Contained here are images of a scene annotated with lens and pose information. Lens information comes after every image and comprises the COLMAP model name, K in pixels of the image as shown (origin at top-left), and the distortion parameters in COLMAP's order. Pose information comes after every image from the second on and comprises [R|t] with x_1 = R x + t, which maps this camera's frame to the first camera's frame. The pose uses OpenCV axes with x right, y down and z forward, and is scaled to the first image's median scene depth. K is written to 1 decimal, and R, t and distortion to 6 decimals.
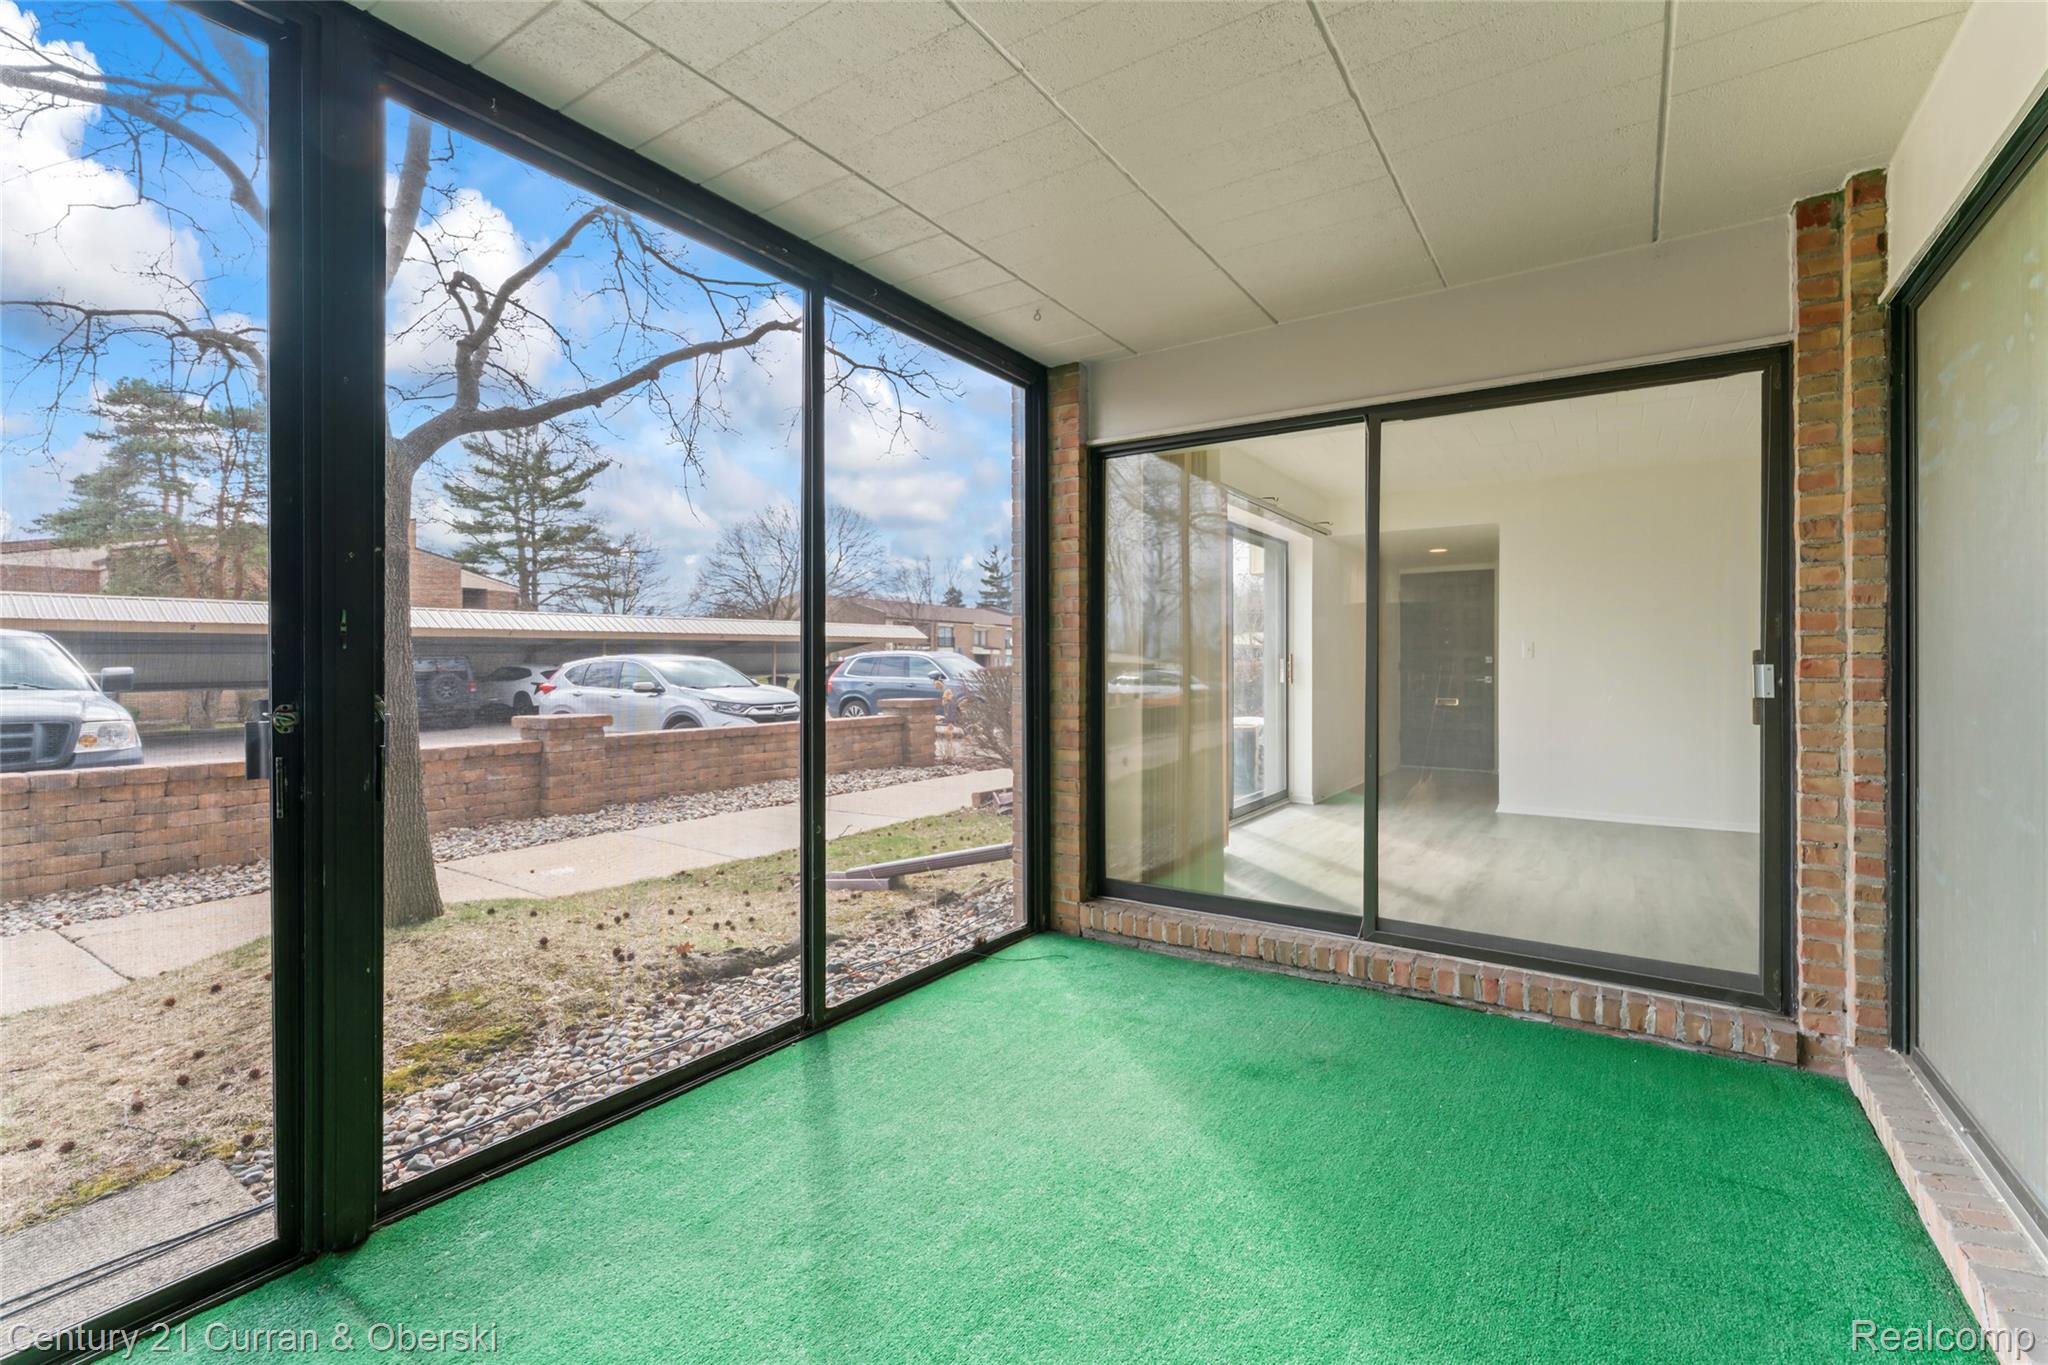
lens RADIAL K [[911.0, 0, 1030.7], [0, 911.0, 665.1], [0, 0, 1]] dist [-0.002889, 0.000178]
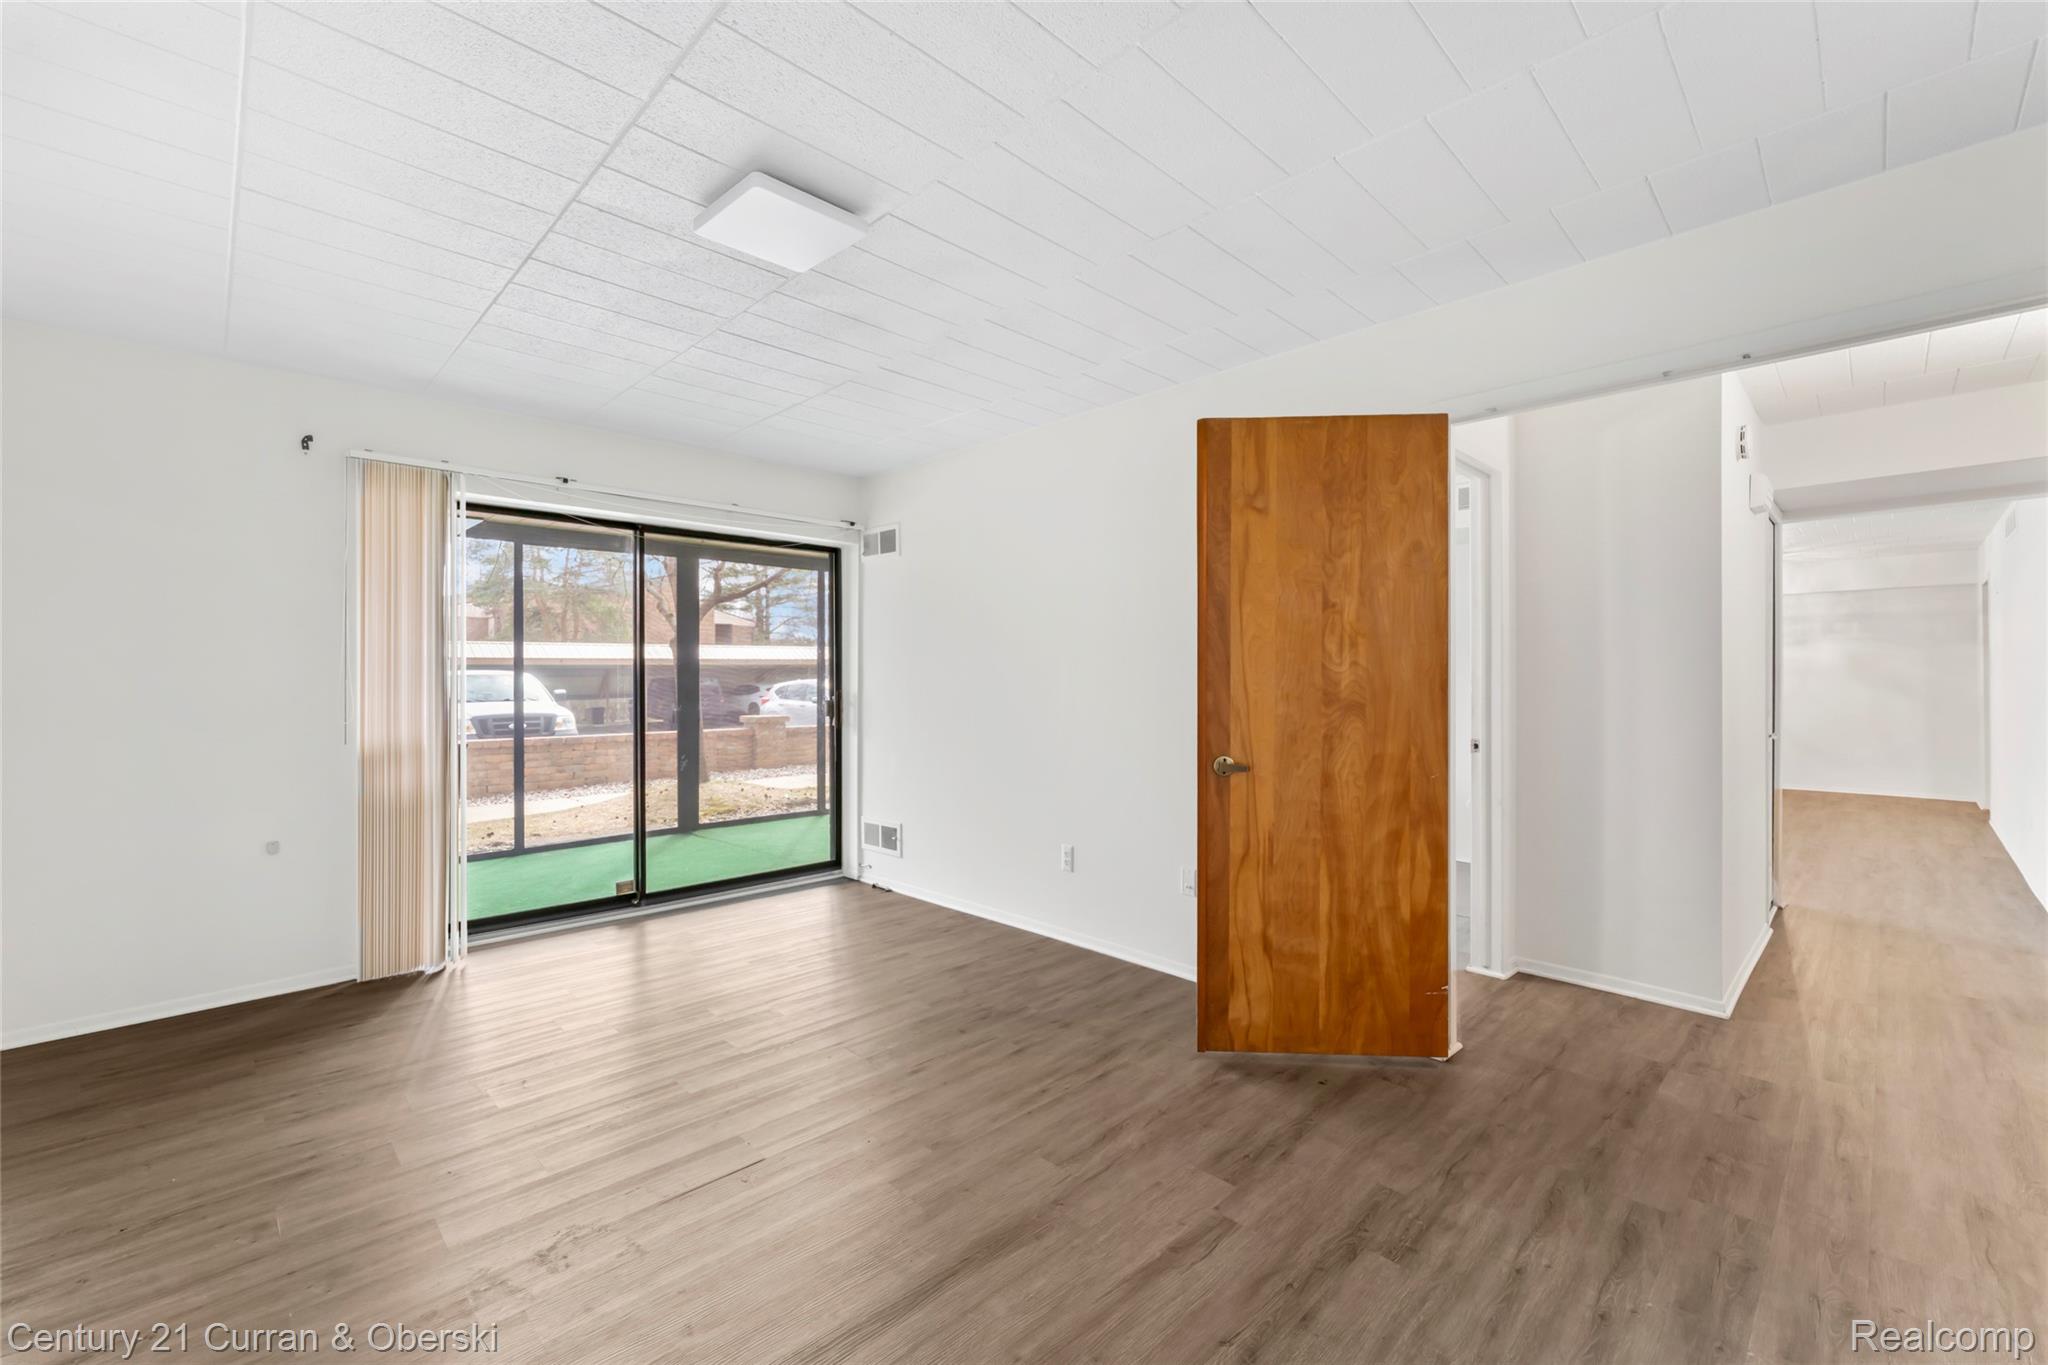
lens RADIAL K [[821.5, 0, 1026.9], [0, 821.5, 683.7], [0, 0, 1]] dist [0.000394, 0.000341]
pose [[0.980813, 0.000288, -0.194949, 0.809602], [0.000723, 0.999987, 0.005115, -0.045289], [0.194948, -0.005158, 0.980800, -1.296913]]
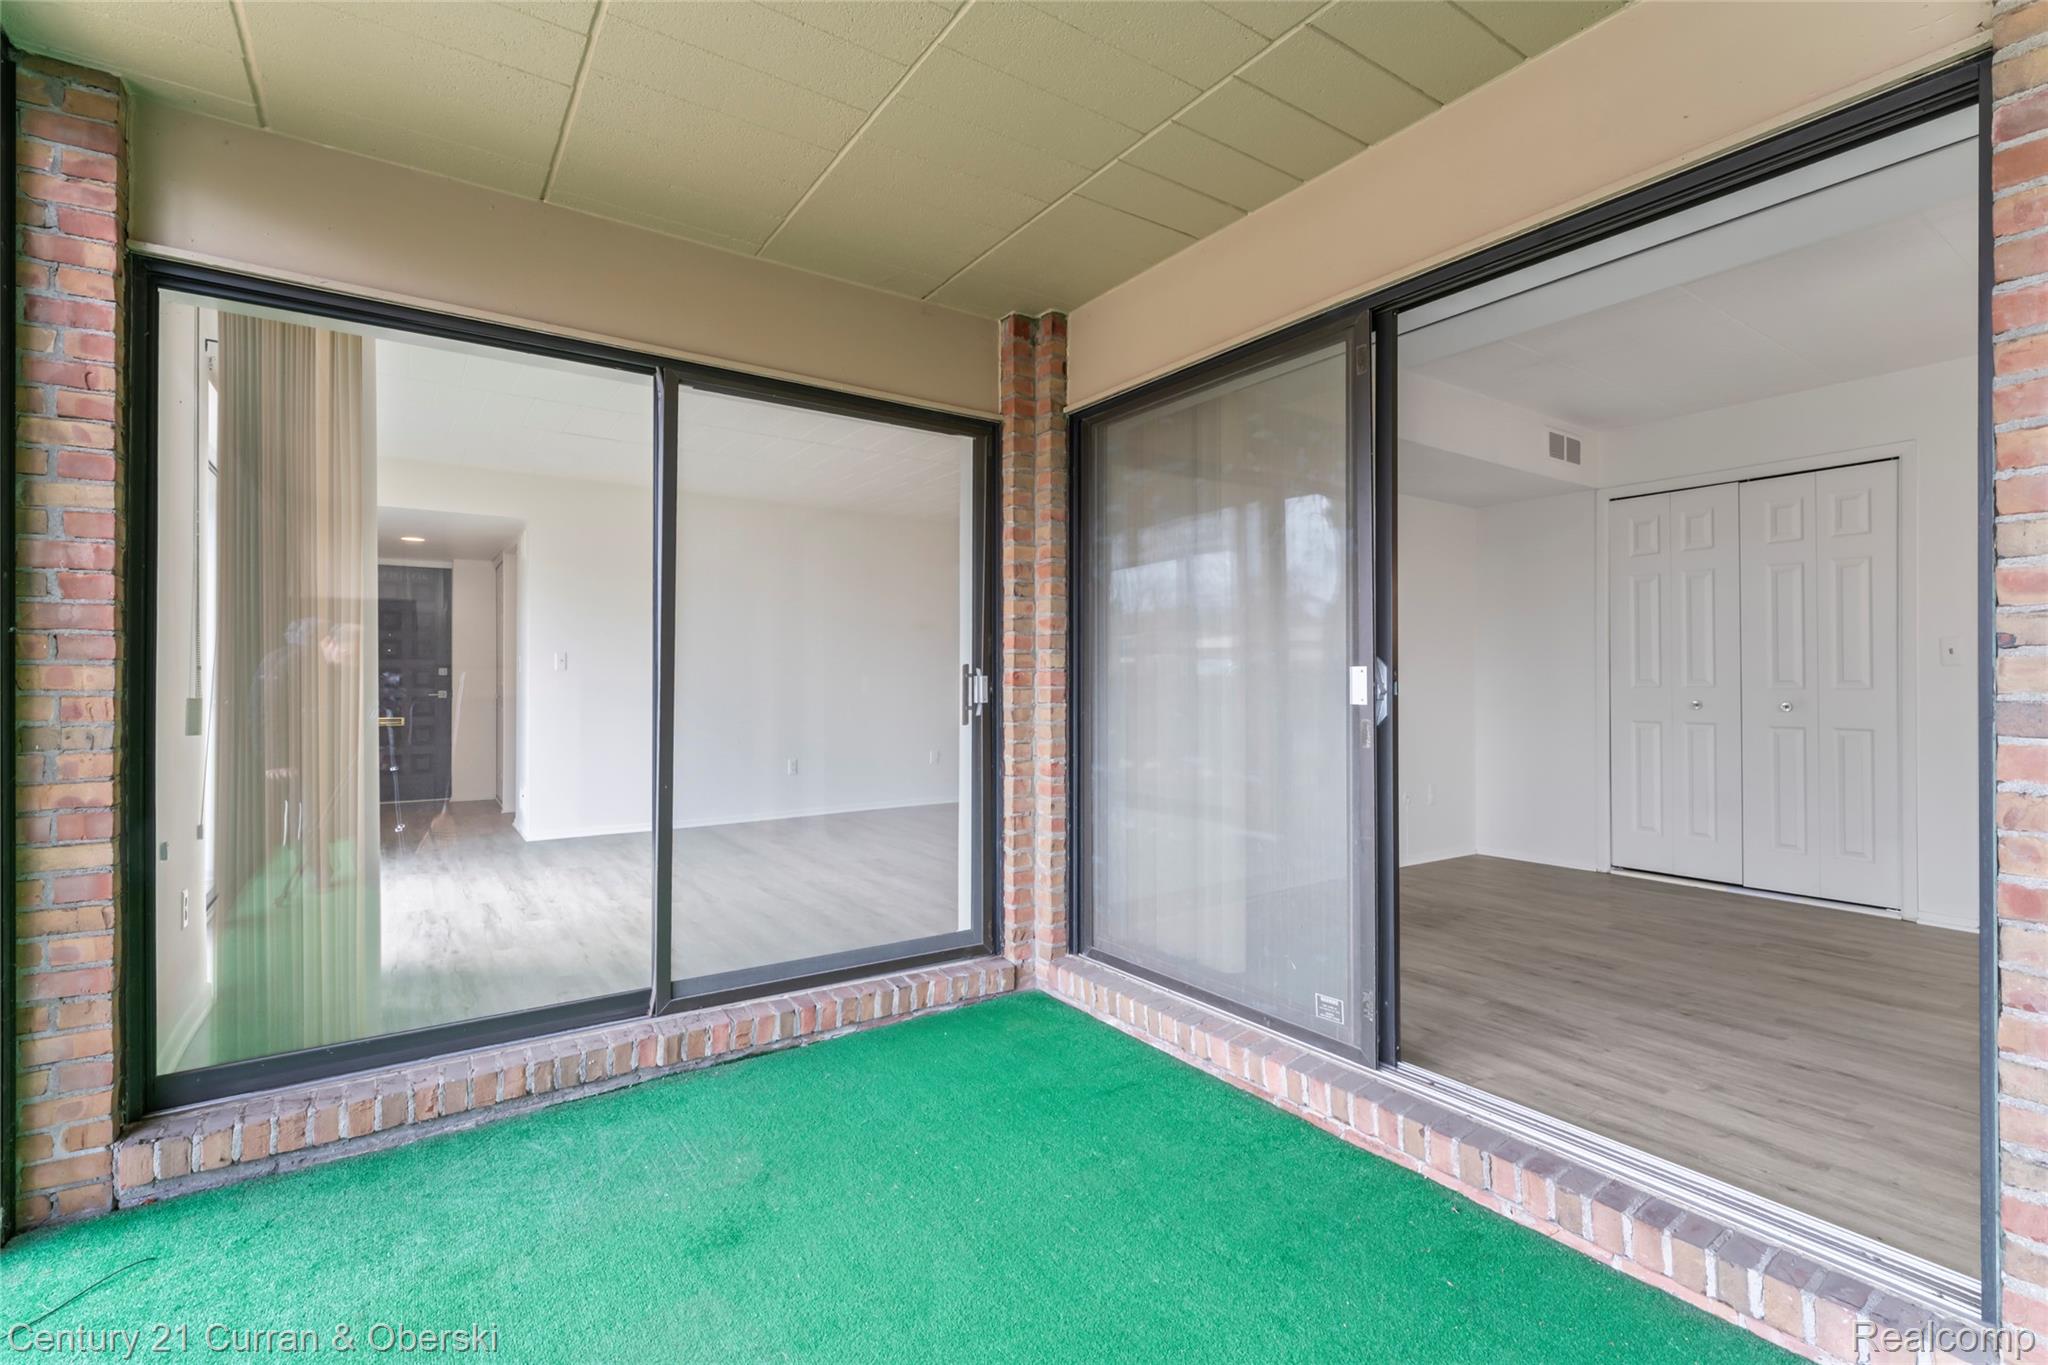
lens RADIAL K [[911.0, 0, 1033.8], [0, 911.0, 676.7], [0, 0, 1]] dist [-0.002889, 0.000178]
pose [[0.371202, 0.002525, 0.928549, -0.259395], [0.000479, 0.999996, -0.002911, 0.003293], [-0.928552, 0.001526, 0.371199, 0.389575]]
